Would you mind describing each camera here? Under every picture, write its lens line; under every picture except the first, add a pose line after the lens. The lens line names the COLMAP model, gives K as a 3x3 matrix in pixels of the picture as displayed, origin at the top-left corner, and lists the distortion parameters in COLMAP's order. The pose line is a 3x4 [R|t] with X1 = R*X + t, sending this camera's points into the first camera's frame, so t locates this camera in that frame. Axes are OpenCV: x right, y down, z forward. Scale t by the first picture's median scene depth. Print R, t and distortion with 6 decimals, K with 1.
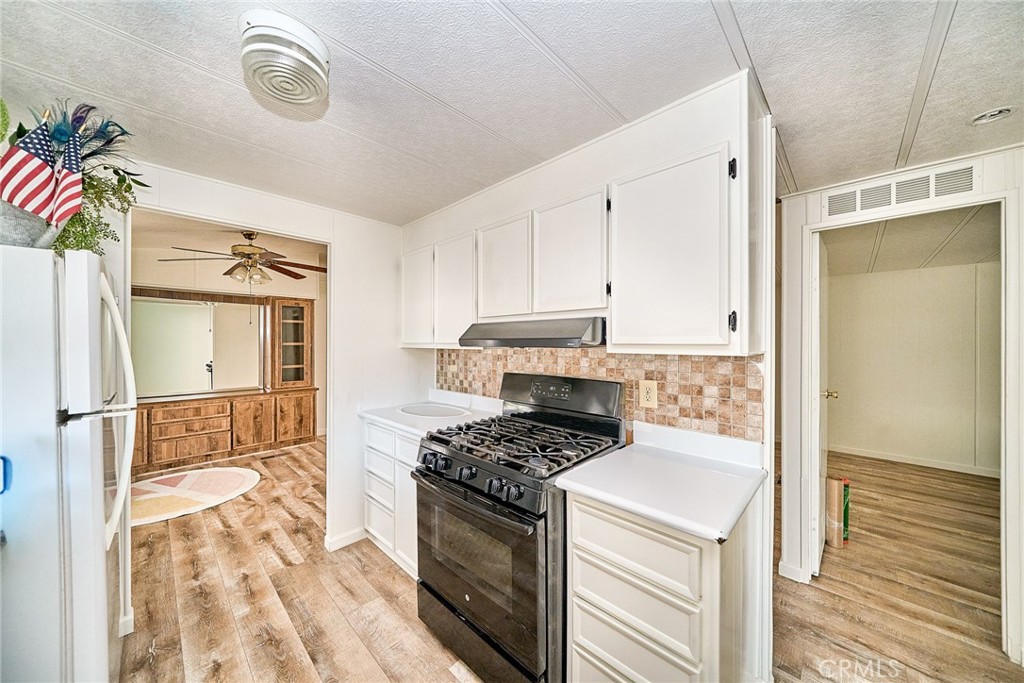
lens RADIAL K [[354.1, 0, 530.3], [0, 354.1, 342.2], [0, 0, 1]] dist [0.000823, -0.000402]
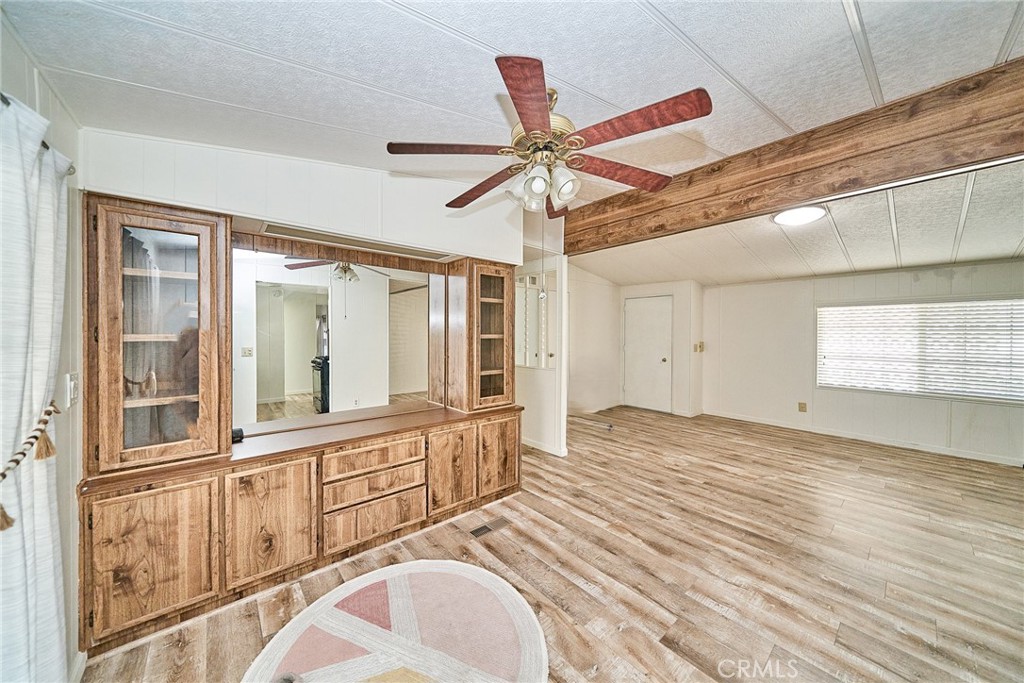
lens RADIAL K [[354.1, 0, 512.6], [0, 354.1, 334.7], [0, 0, 1]] dist [0.000823, -0.000402]
pose [[0.994921, 0.007933, -0.100350, -0.645306], [-0.007388, 0.999956, 0.005802, -0.002155], [0.100392, -0.005031, 0.994935, 0.434013]]
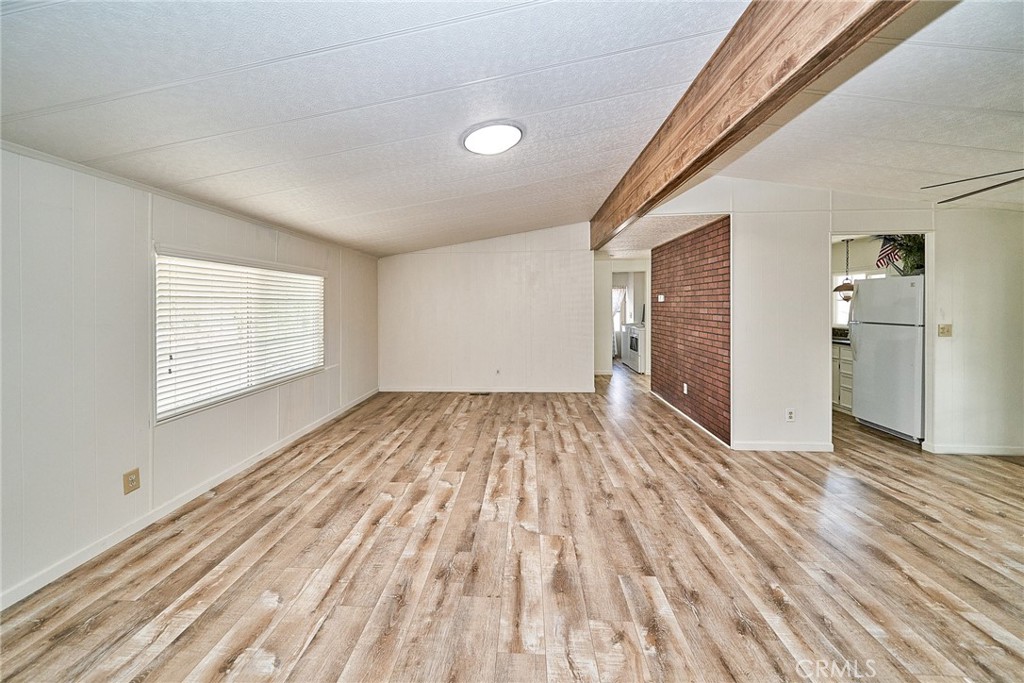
lens RADIAL K [[354.1, 0, 503.0], [0, 354.1, 305.1], [0, 0, 1]] dist [0.000823, -0.000402]
pose [[-0.624562, 0.005359, 0.780956, -0.525449], [0.008675, 0.999962, 0.000076, -0.010715], [-0.780927, 0.006822, -0.624585, 1.726864]]
